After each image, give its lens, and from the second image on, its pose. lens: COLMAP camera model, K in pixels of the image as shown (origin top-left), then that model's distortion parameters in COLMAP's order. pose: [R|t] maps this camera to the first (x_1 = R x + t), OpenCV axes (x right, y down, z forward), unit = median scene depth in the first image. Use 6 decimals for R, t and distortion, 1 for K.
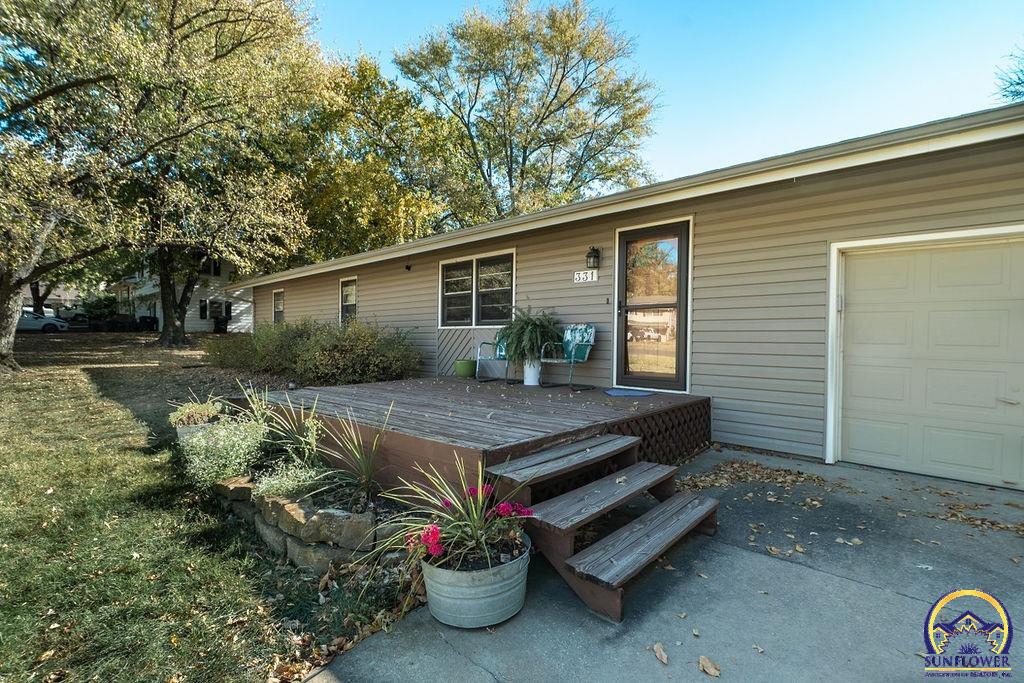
lens RADIAL K [[457.8, 0, 515.5], [0, 457.8, 340.3], [0, 0, 1]] dist [0.000875, -0.000201]
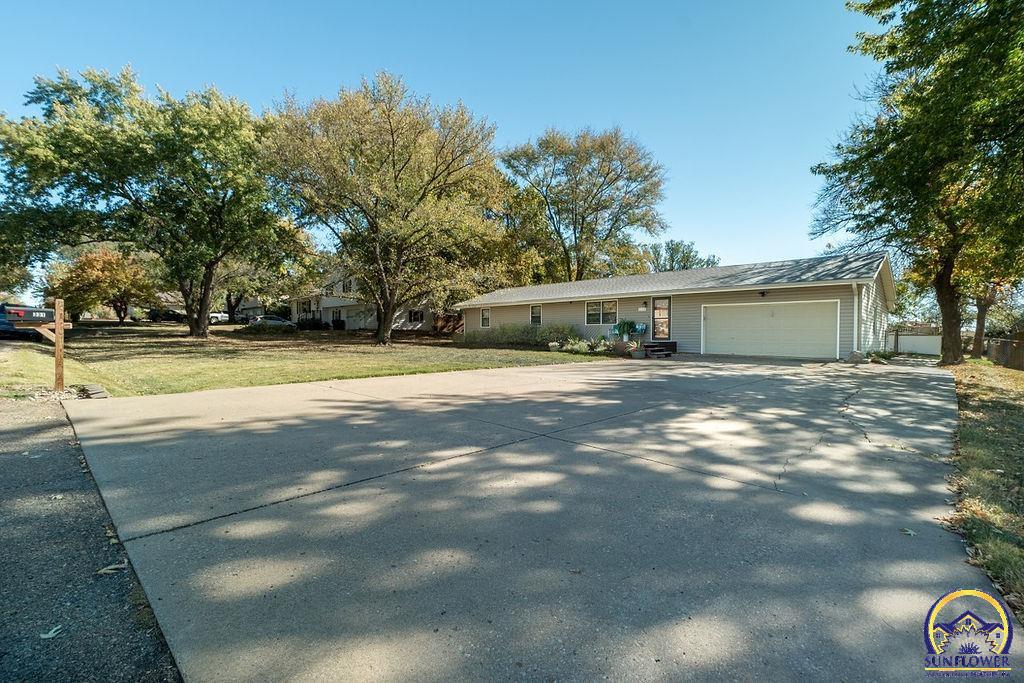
lens RADIAL K [[457.8, 0, 512.2], [0, 457.8, 338.1], [0, 0, 1]] dist [0.000875, -0.000201]
pose [[0.999369, -0.006297, -0.034958, -0.178283], [0.006350, 0.999979, 0.001415, 0.016675], [0.034949, -0.001636, 0.999388, -0.625195]]
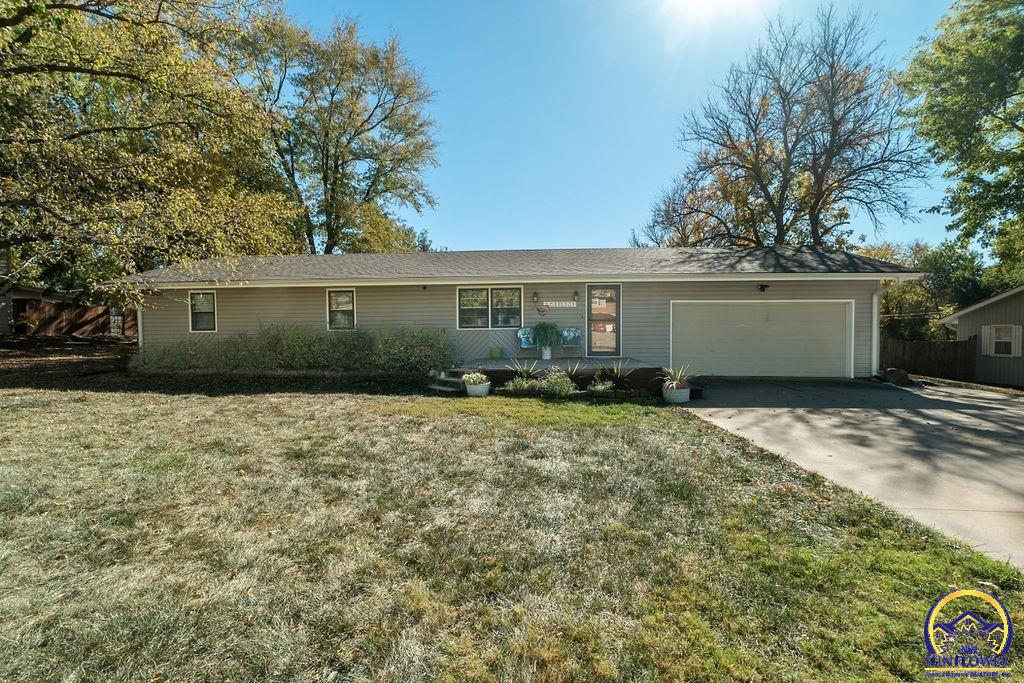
lens RADIAL K [[457.8, 0, 513.9], [0, 457.8, 340.6], [0, 0, 1]] dist [0.000875, -0.000201]
pose [[0.791110, -0.027835, 0.611040, -0.328311], [0.014492, 0.999537, 0.026770, -0.009108], [-0.611502, -0.012323, 0.791147, -0.118737]]
